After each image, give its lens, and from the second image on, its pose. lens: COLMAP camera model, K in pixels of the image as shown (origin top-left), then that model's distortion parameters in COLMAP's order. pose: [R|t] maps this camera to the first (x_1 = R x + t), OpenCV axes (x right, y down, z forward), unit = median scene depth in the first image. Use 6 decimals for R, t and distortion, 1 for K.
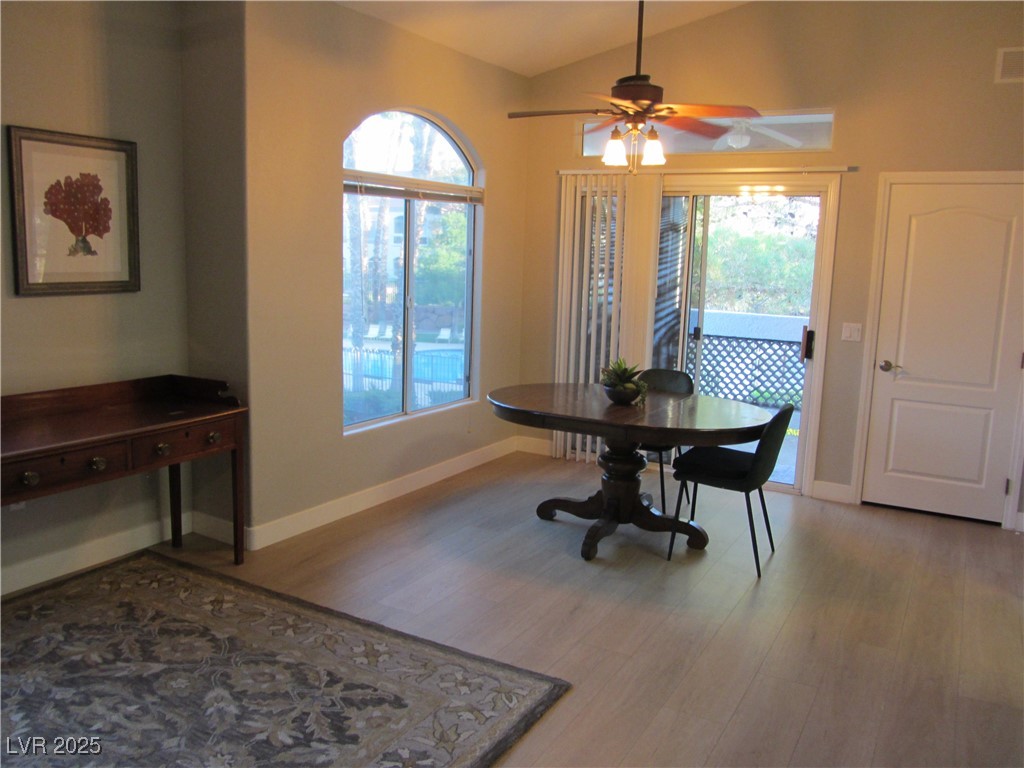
lens RADIAL K [[846.7, 0, 507.5], [0, 846.7, 371.4], [0, 0, 1]] dist [-0.033035, 0.010408]
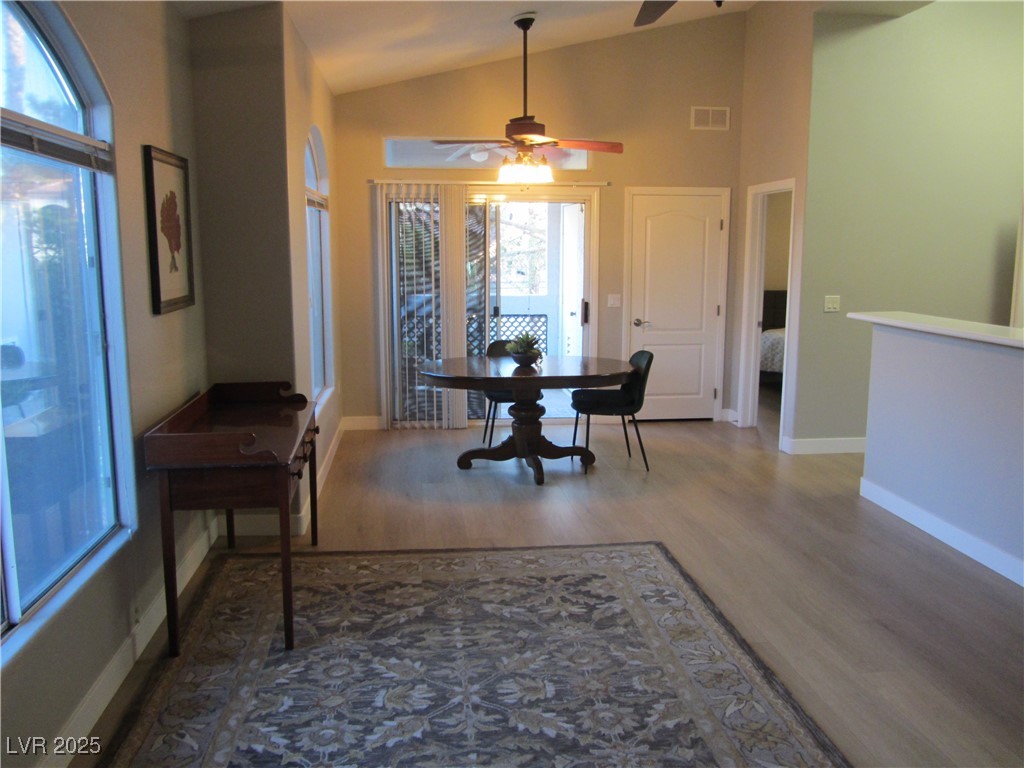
lens RADIAL K [[844.5, 0, 511.7], [0, 844.5, 380.4], [0, 0, 1]] dist [-0.042004, 0.012211]
pose [[0.805981, -0.121807, 0.579273, -0.936138], [0.106421, 0.992471, 0.060622, -0.031426], [-0.582297, 0.012786, 0.812876, -0.063349]]
